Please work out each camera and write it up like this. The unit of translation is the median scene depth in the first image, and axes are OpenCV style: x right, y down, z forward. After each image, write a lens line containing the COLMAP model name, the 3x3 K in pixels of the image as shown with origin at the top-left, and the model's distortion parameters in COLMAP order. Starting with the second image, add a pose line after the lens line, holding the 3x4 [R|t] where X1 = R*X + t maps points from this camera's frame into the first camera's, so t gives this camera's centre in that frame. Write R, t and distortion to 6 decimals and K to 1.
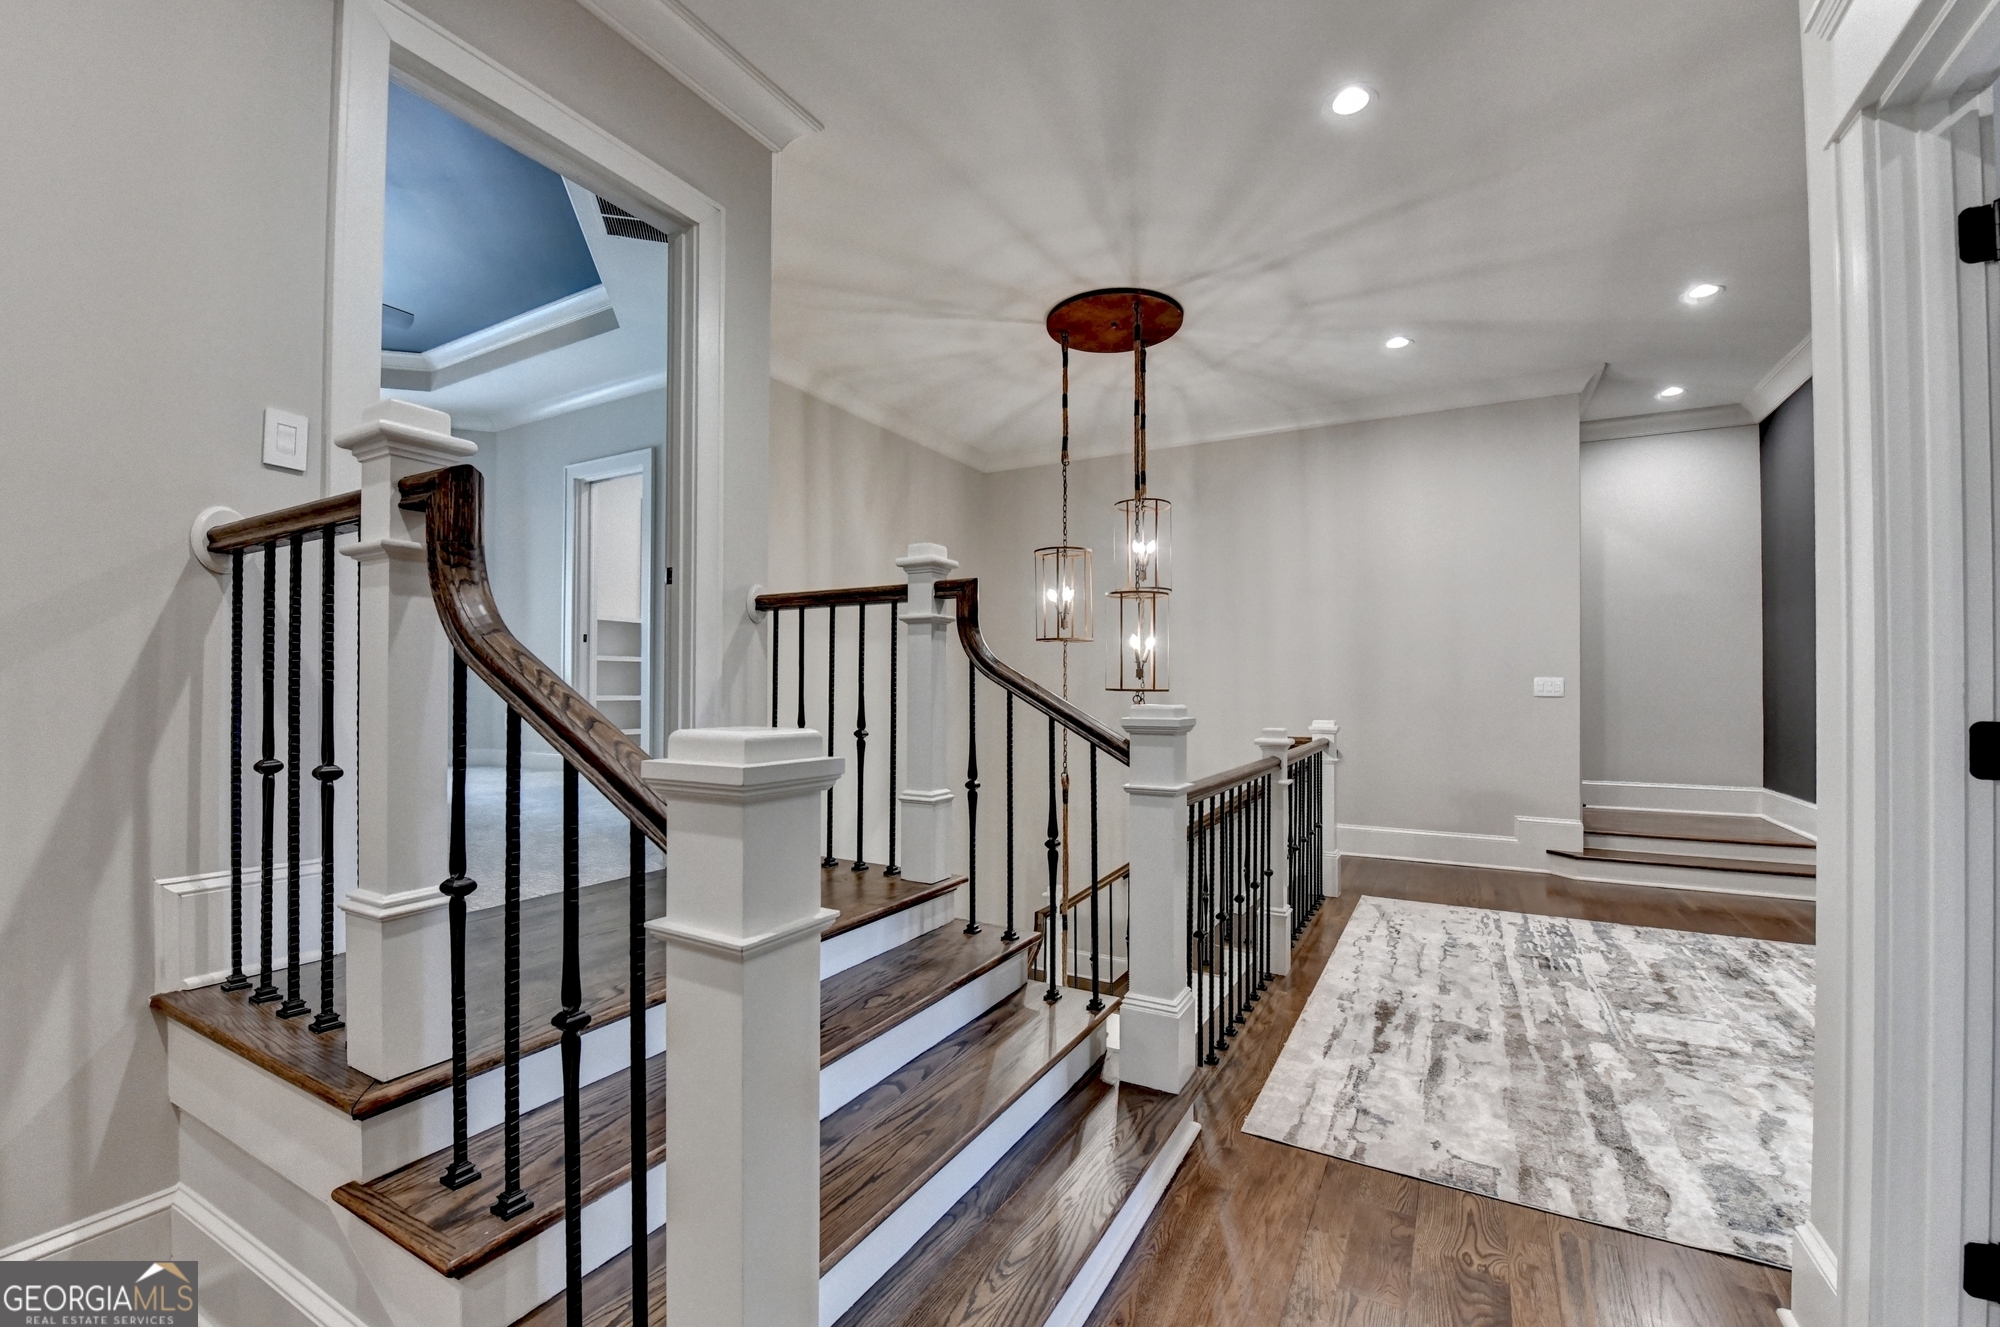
lens RADIAL K [[821.7, 0, 987.7], [0, 821.7, 677.1], [0, 0, 1]] dist [-0.003143, -0.001372]
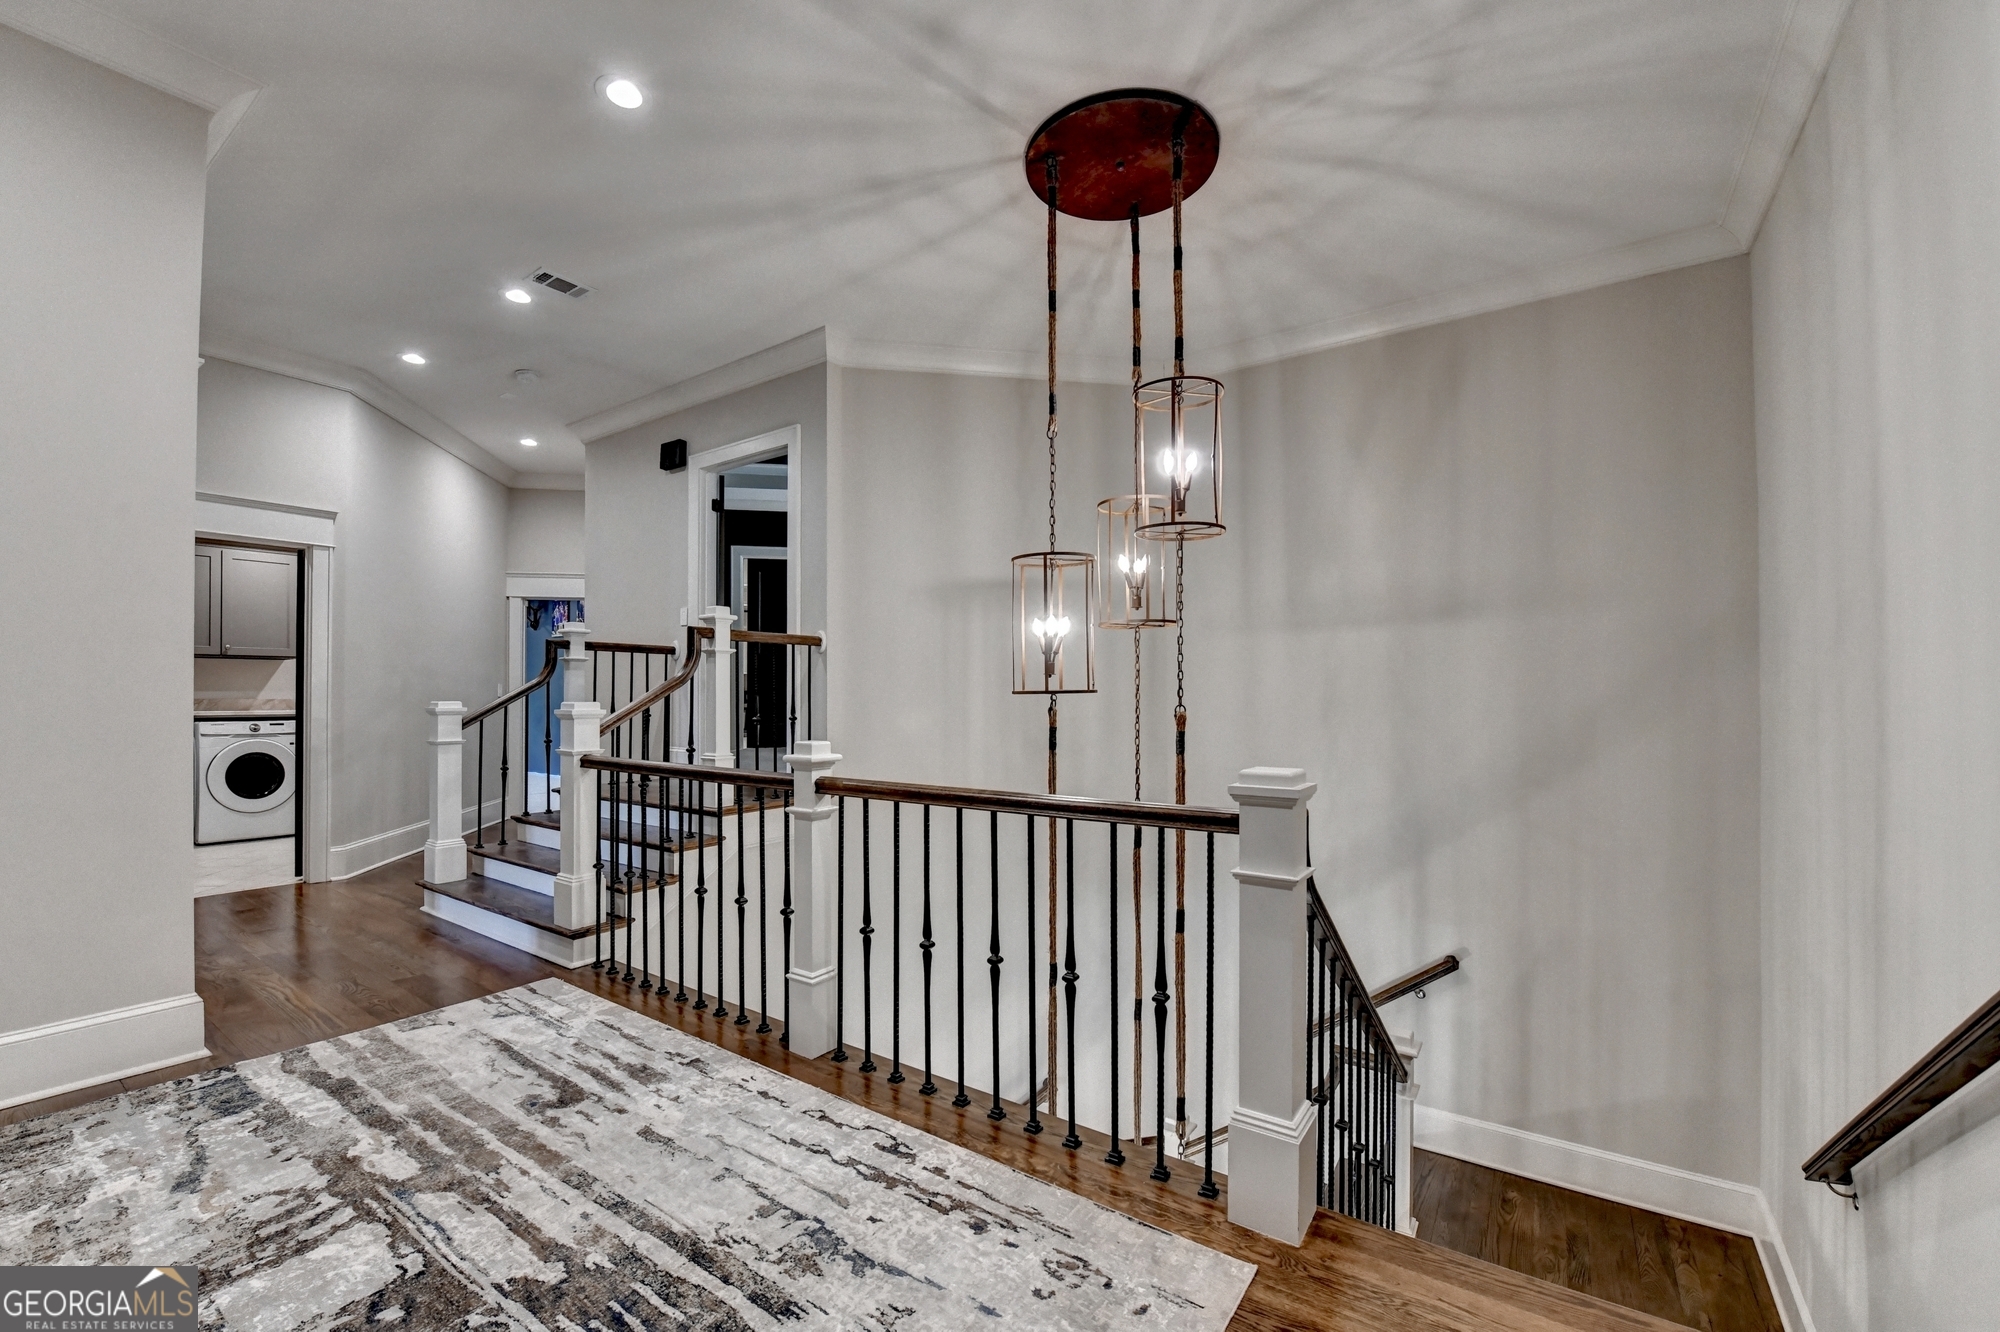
lens RADIAL K [[828.4, 0, 987.0], [0, 828.4, 679.3], [0, 0, 1]] dist [-0.013071, -0.000336]
pose [[-0.108335, -0.016559, -0.993977, 1.338169], [0.016706, 0.999690, -0.018475, 0.025896], [0.993974, -0.018606, -0.108024, 1.501768]]
